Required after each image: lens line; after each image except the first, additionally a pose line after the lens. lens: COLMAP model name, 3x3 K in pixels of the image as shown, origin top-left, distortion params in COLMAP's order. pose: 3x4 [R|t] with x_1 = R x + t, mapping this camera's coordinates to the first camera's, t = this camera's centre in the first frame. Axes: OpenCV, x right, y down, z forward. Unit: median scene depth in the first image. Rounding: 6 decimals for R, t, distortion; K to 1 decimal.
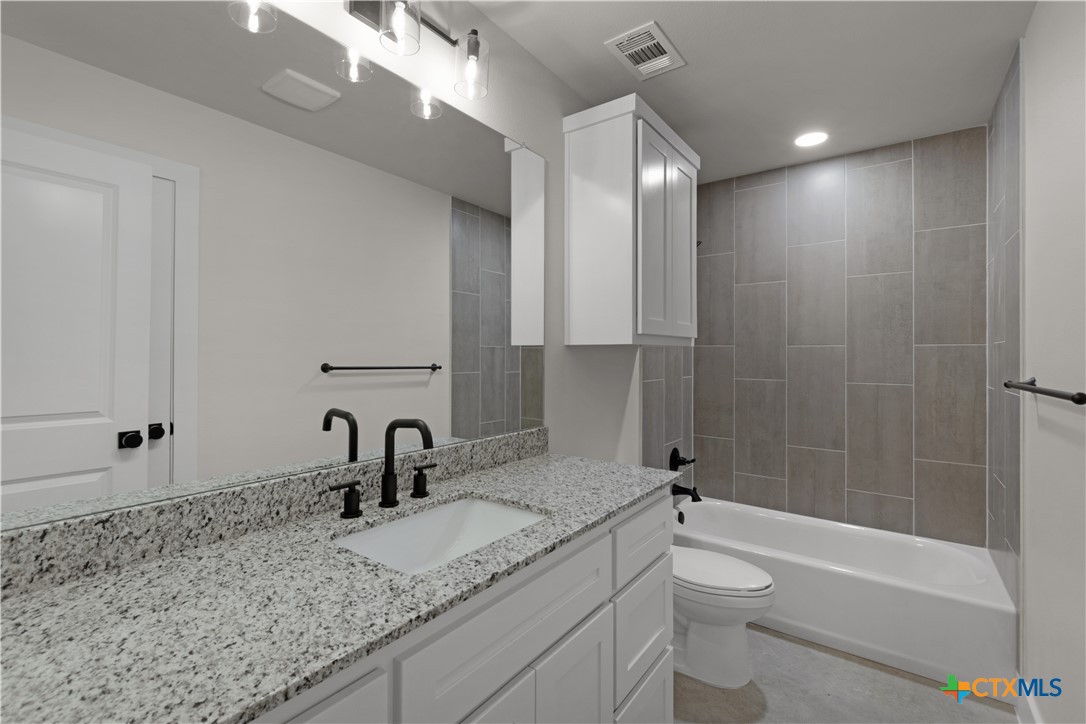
lens RADIAL K [[470.6, 0, 543.0], [0, 470.6, 362.0], [0, 0, 1]] dist [0.000227, -0.000134]
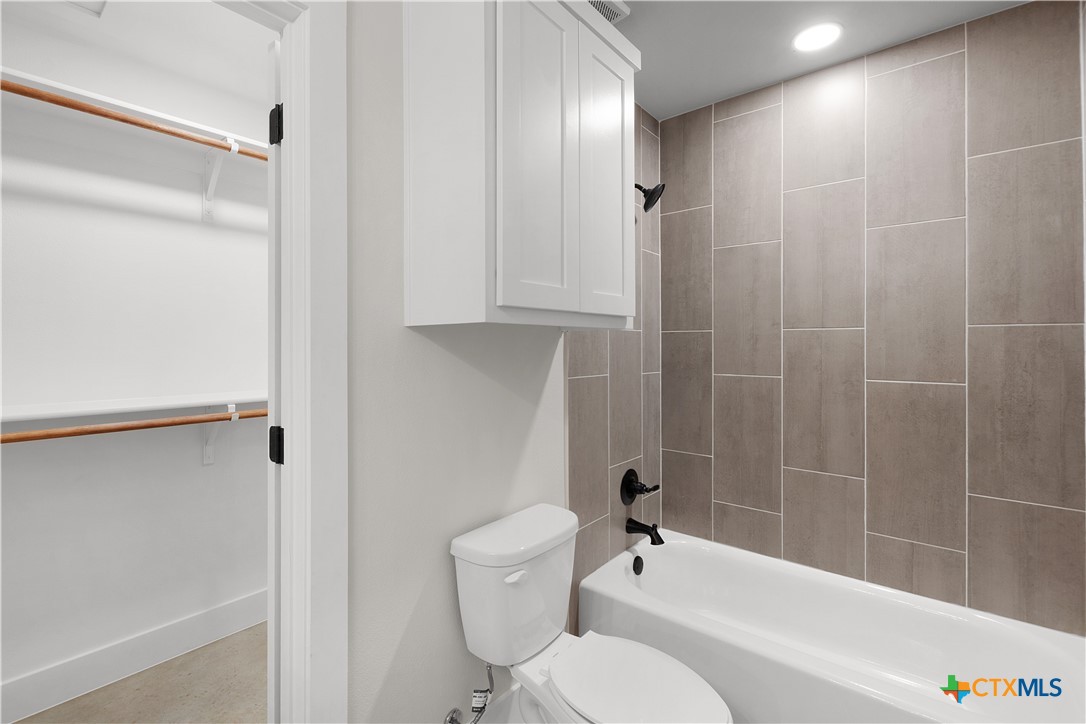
lens RADIAL K [[485.9, 0, 541.8], [0, 485.9, 352.8], [0, 0, 1]] dist [-0.000299, -0.000596]
pose [[0.998823, -0.003528, -0.048384, 0.204440], [0.003477, 0.999993, -0.001145, 0.001210], [0.048388, 0.000975, 0.998828, 0.265433]]
